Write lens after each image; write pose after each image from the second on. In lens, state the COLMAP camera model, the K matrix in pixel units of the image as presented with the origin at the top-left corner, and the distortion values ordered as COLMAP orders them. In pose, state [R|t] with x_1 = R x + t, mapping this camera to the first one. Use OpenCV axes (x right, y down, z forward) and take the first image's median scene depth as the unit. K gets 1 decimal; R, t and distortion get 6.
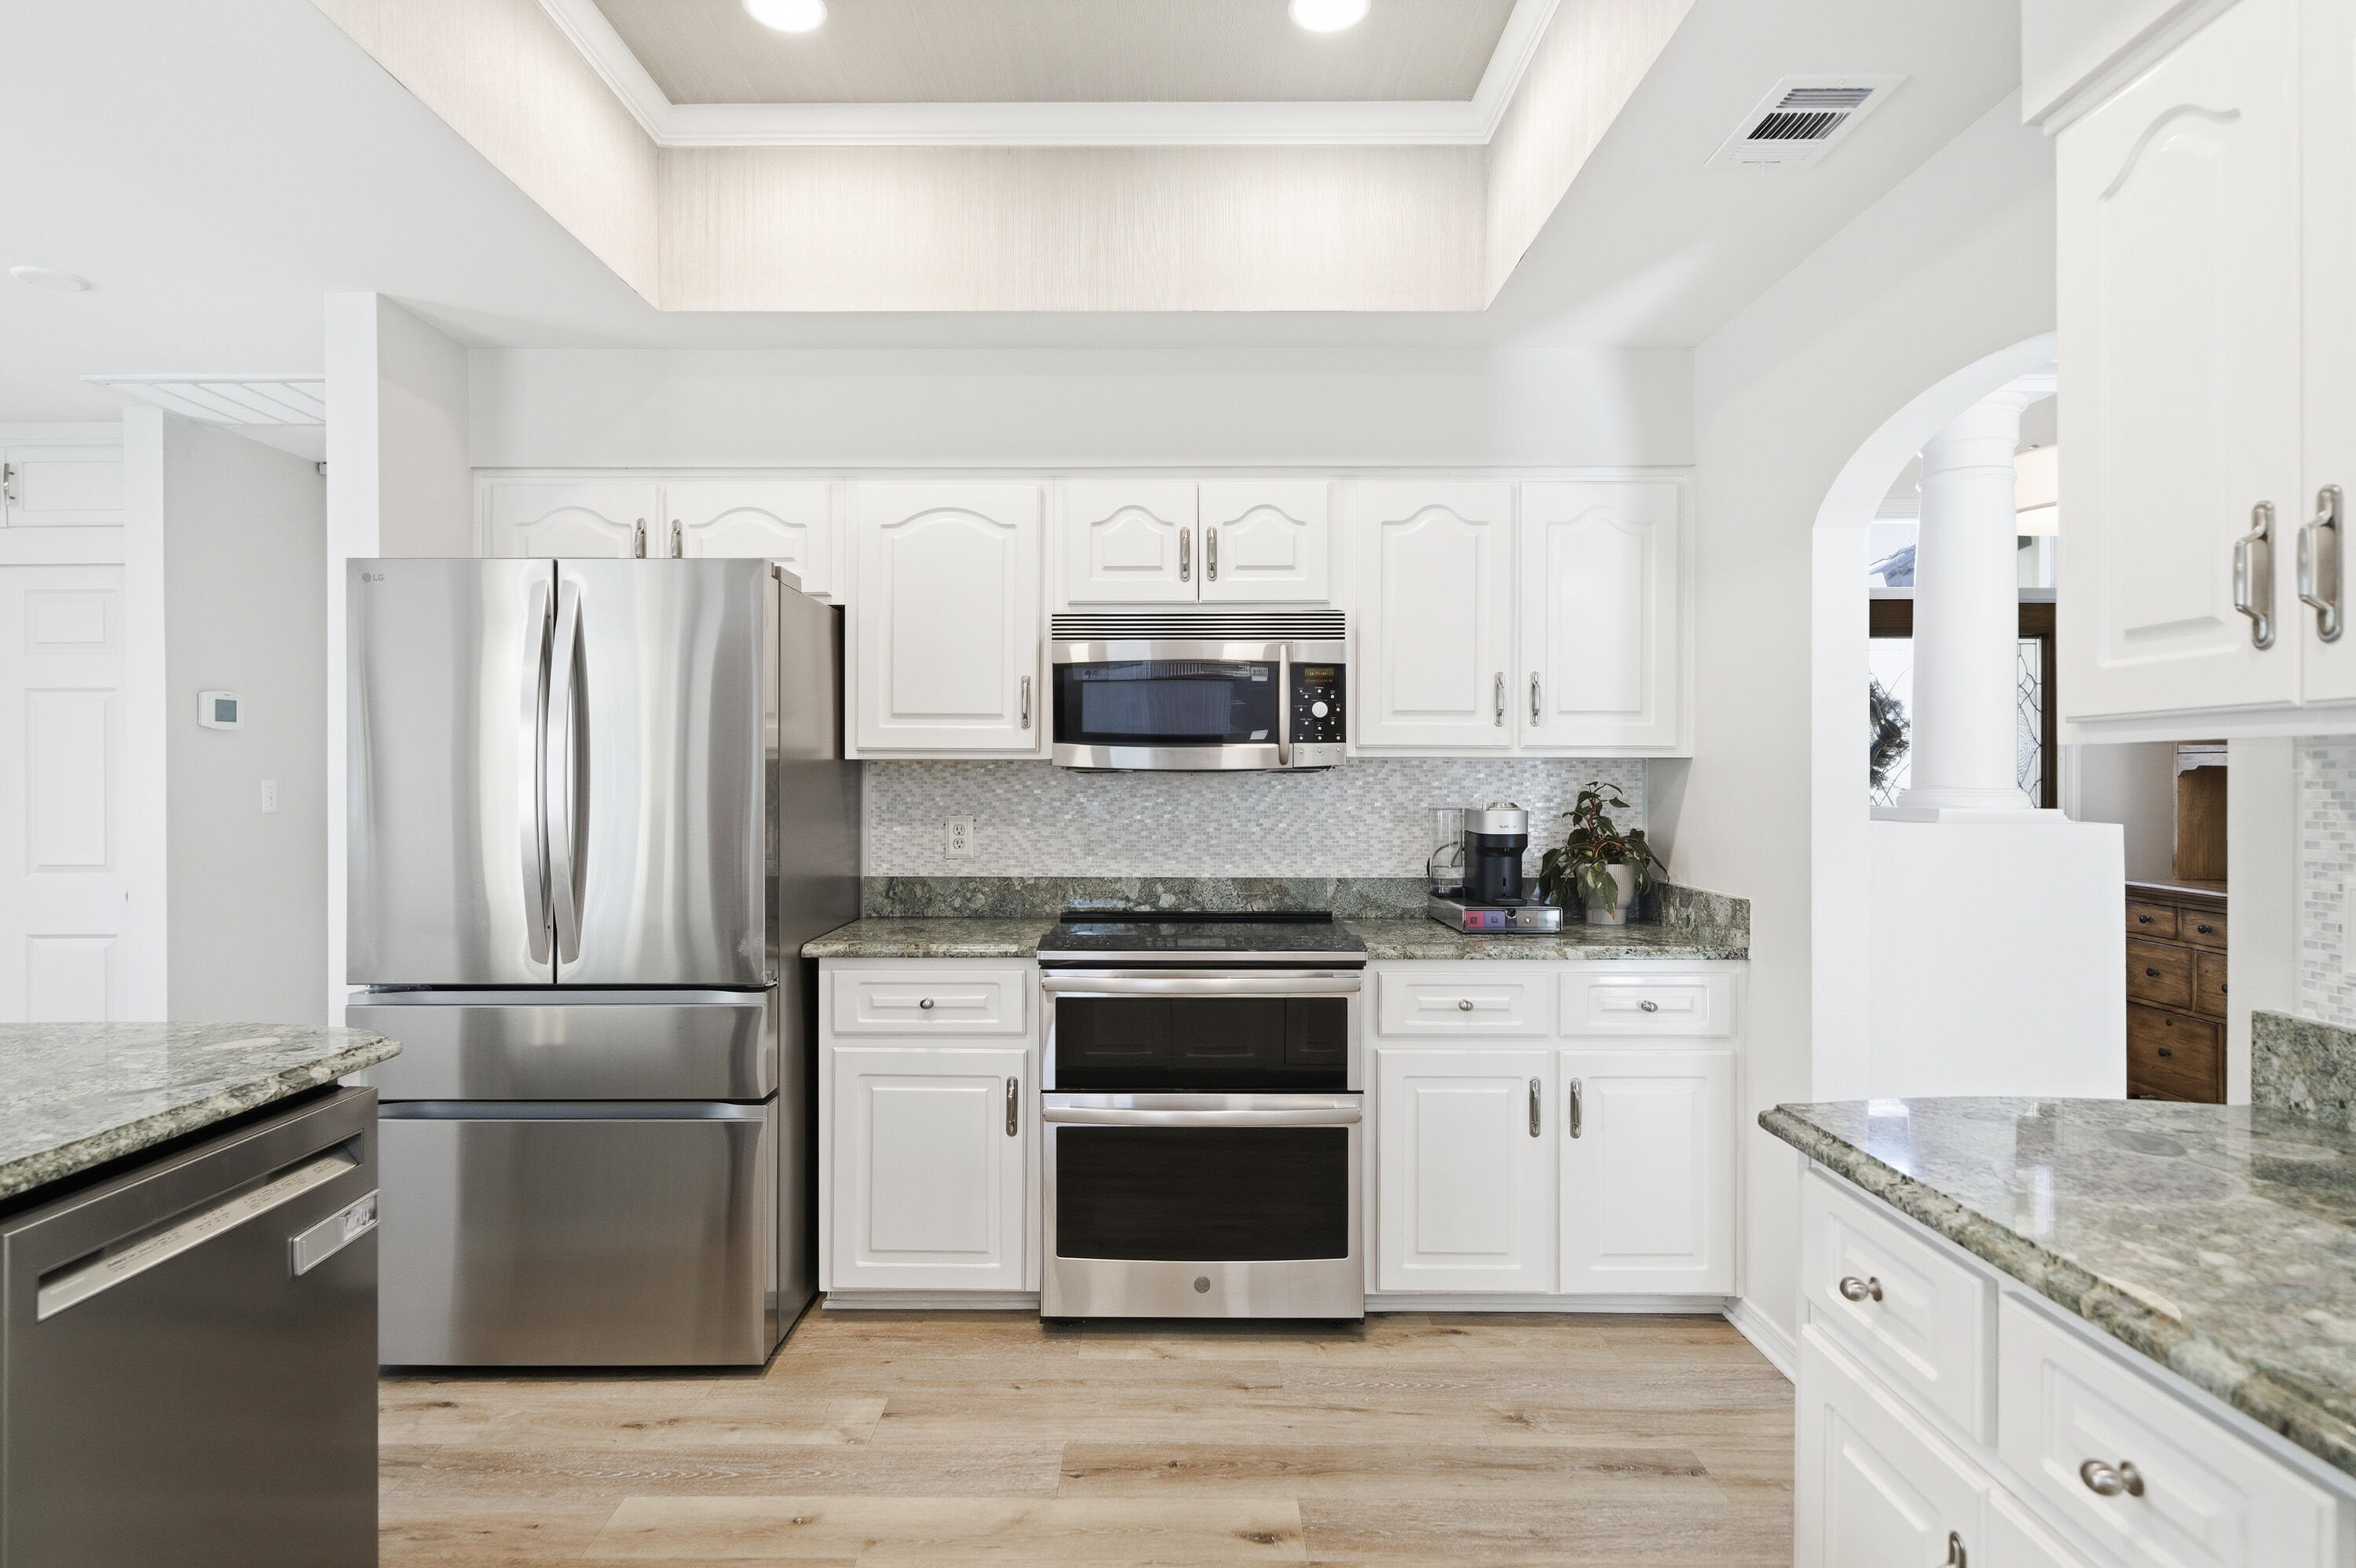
lens RADIAL K [[1352.9, 0, 1302.5], [0, 1352.9, 787.4], [0, 0, 1]] dist [0.025090, -0.000516]
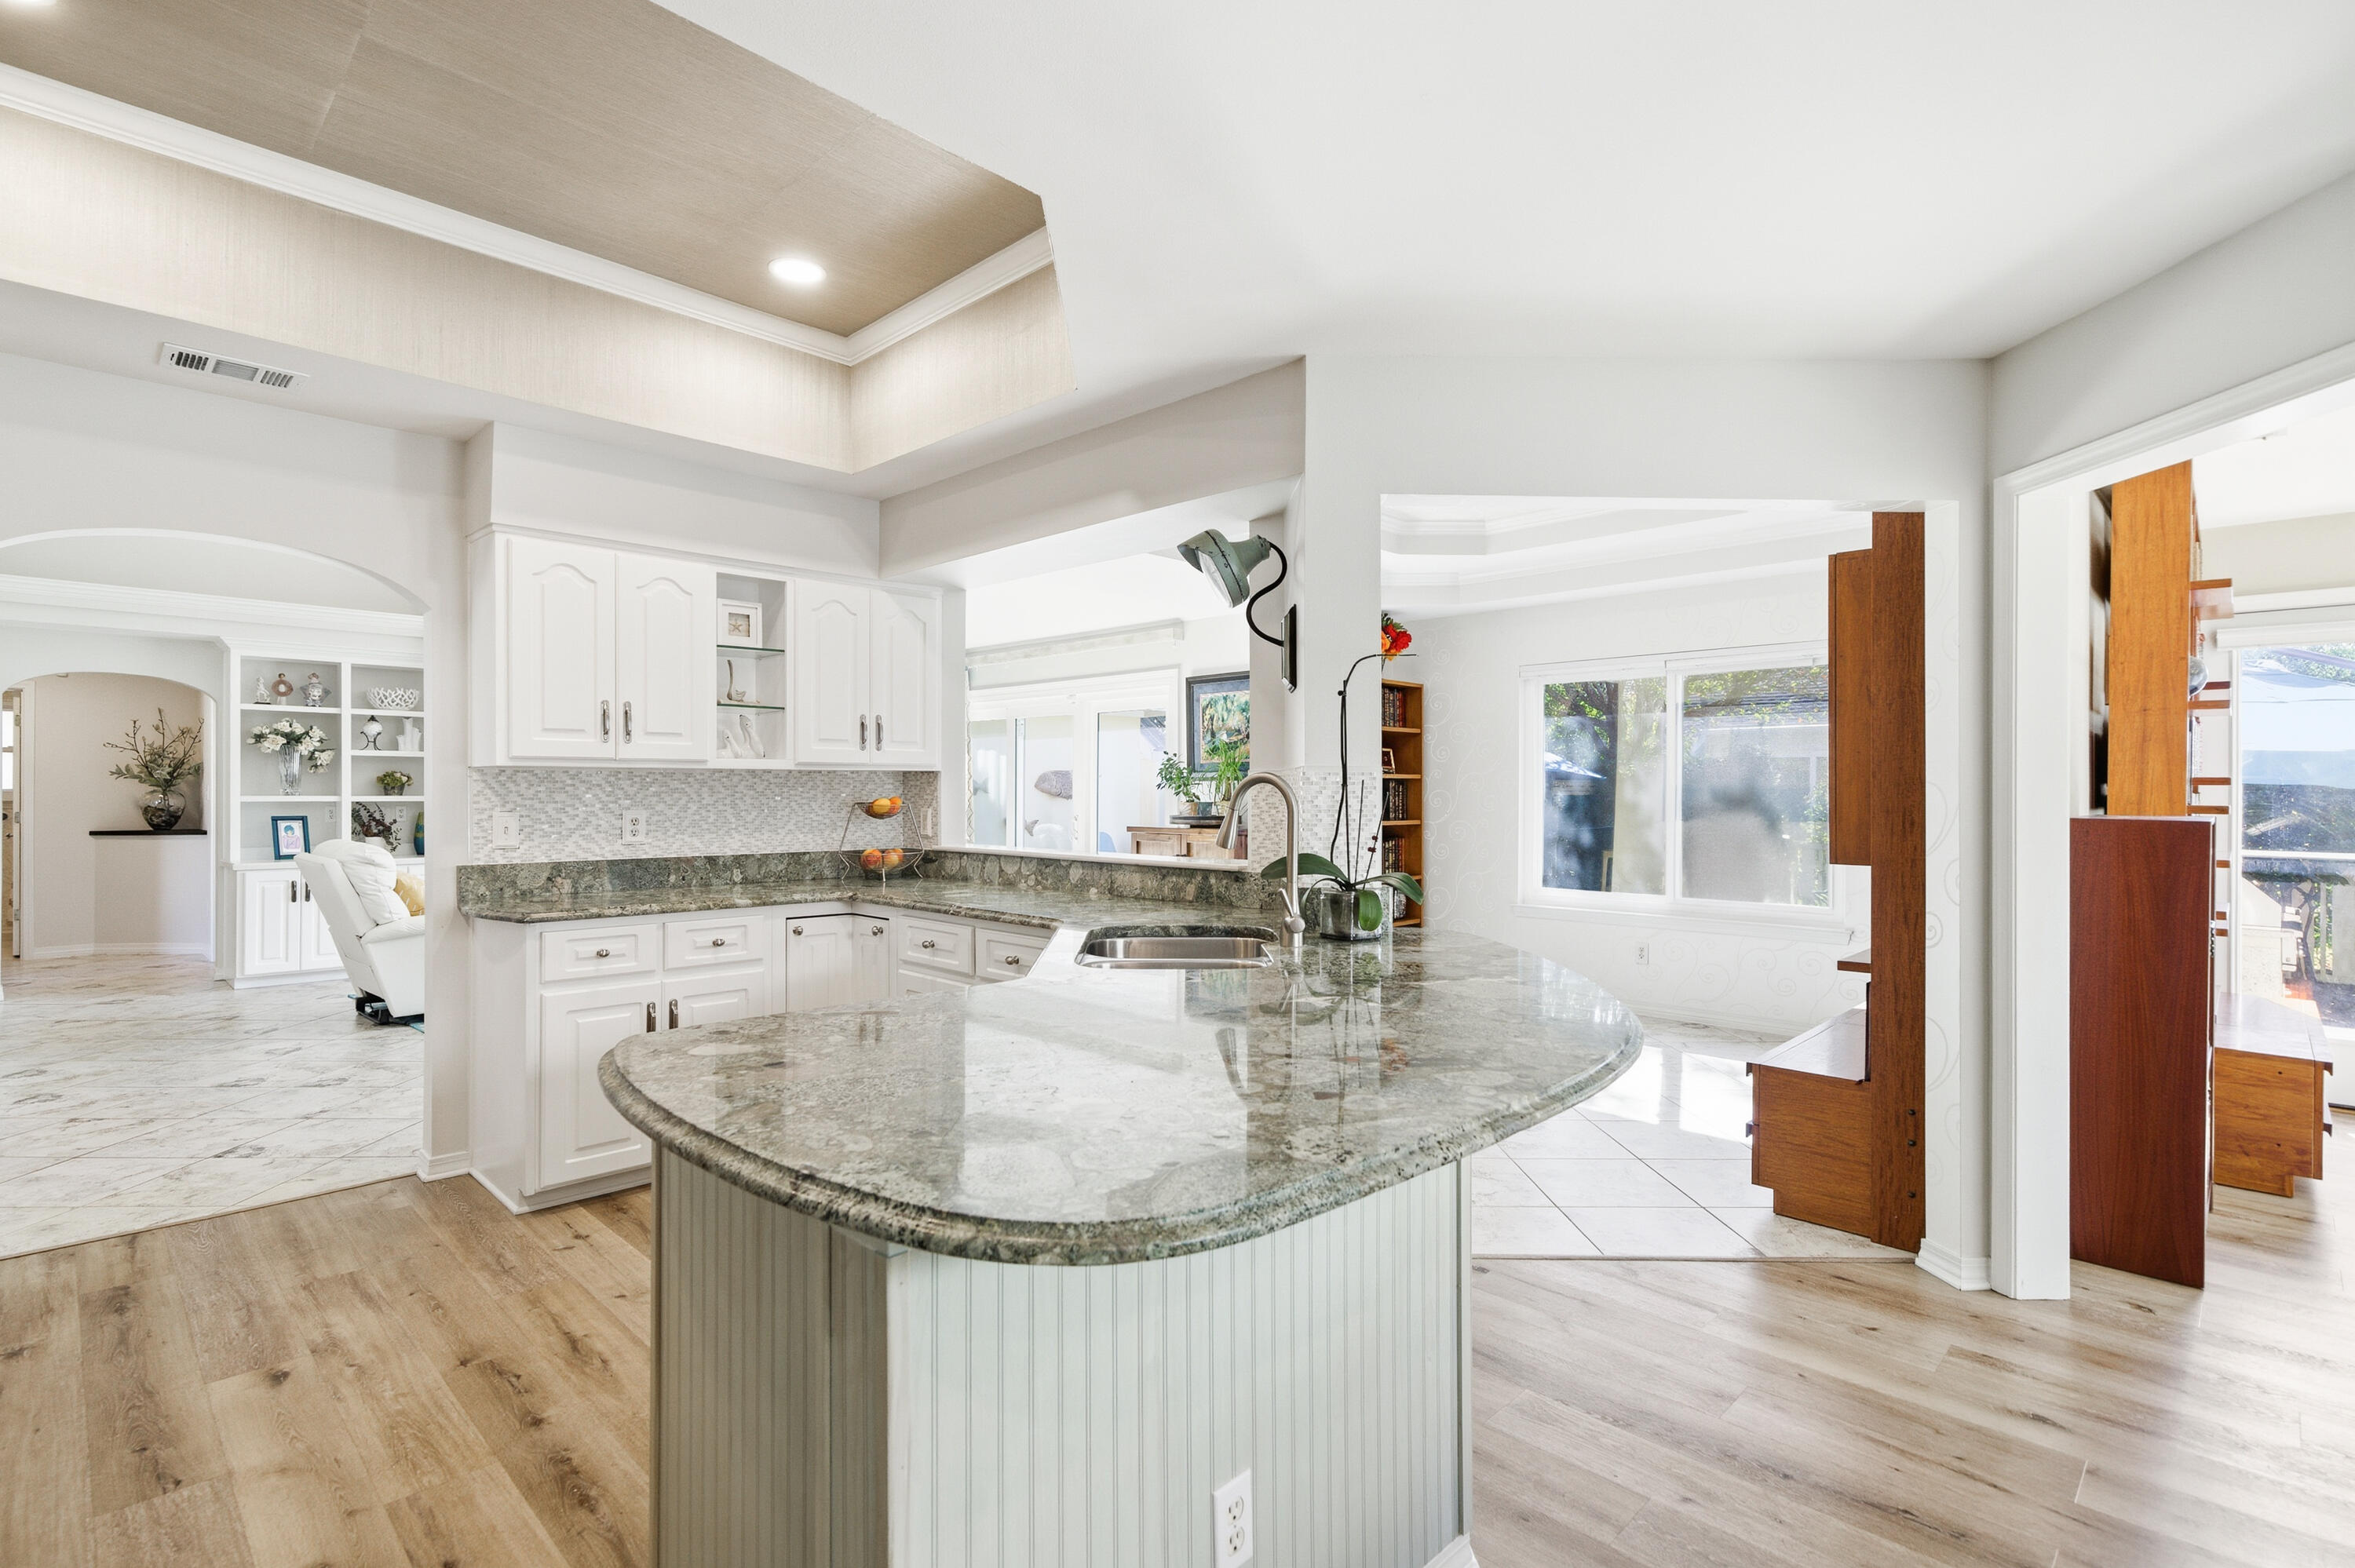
lens RADIAL K [[1112.0, 0, 1177.5], [0, 1112.0, 784.0], [0, 0, 1]] dist [0.002155, 0.001071]
pose [[-0.724803, -0.000458, 0.688956, -1.266985], [-0.001013, 0.999999, -0.000400, 0.000403], [-0.688956, -0.000988, -0.724803, 1.108966]]
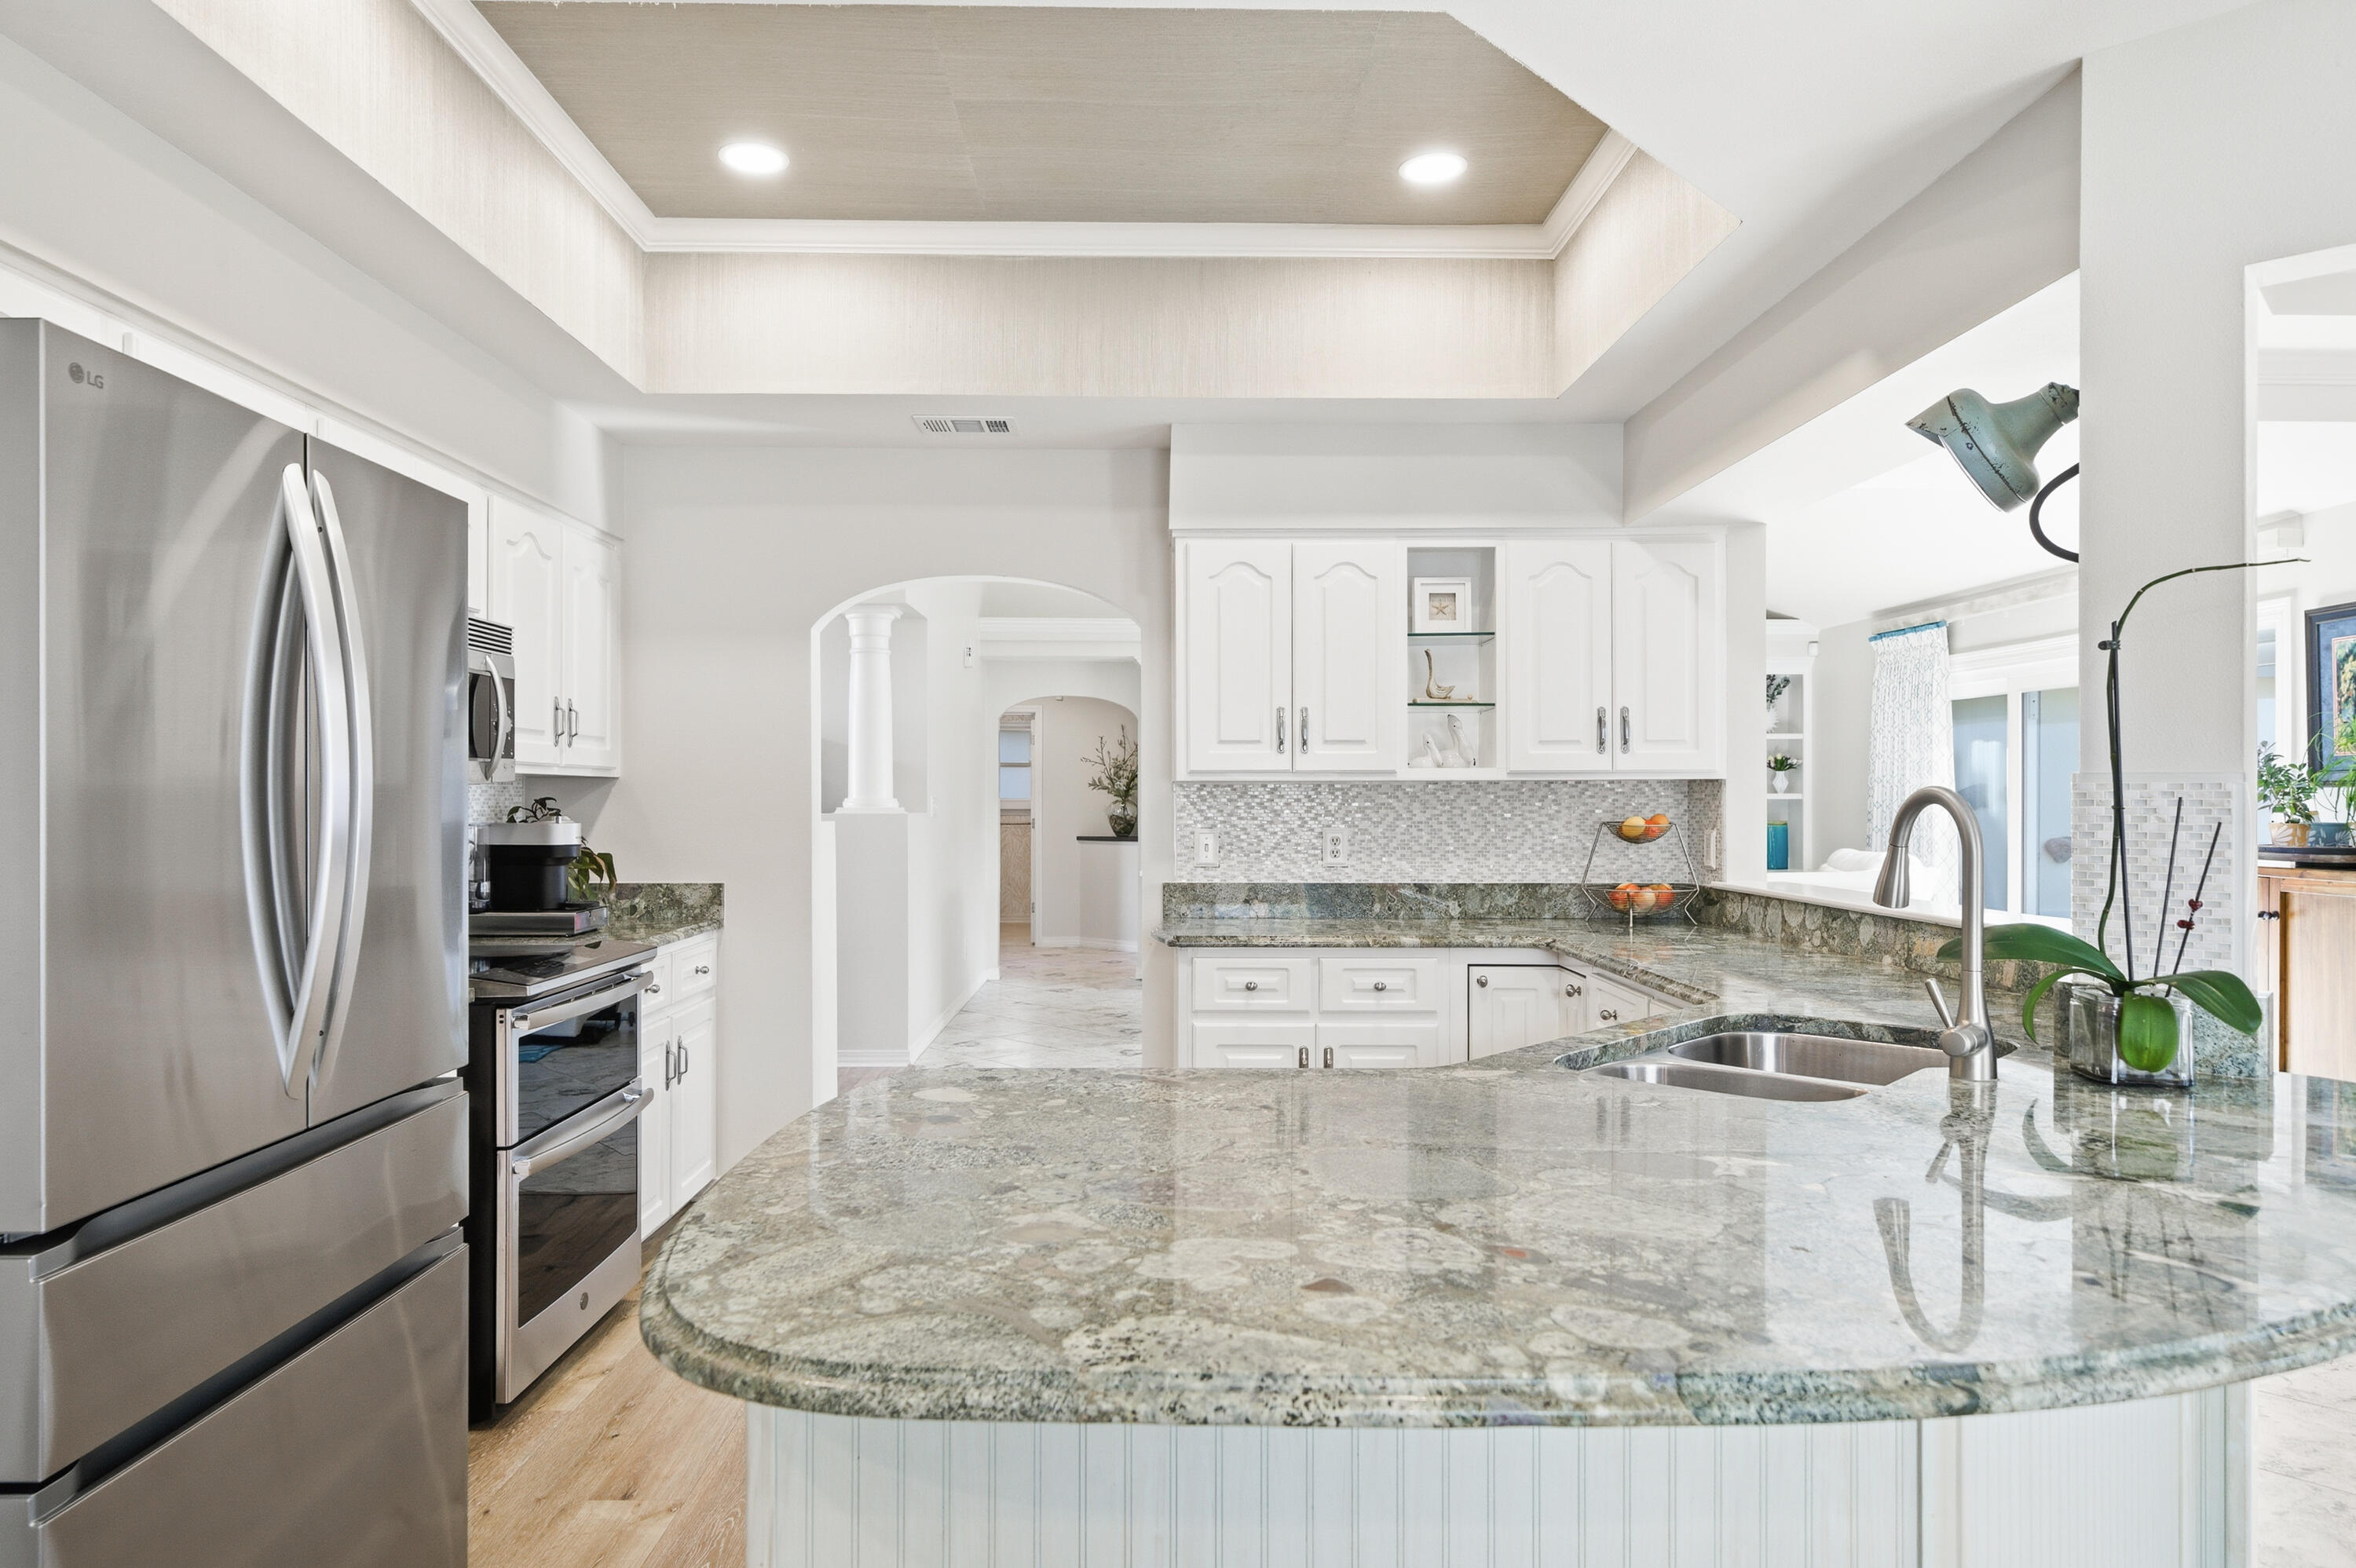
lens RADIAL K [[1424.9, 0, 1178.0], [0, 1424.9, 784.0], [0, 0, 1]] dist [-0.005386, -0.000028]
pose [[-0.039858, 0.005045, 0.999193, -1.407243], [0.003354, 0.999982, -0.004915, -0.010247], [-0.999200, 0.003155, -0.039875, 0.740499]]
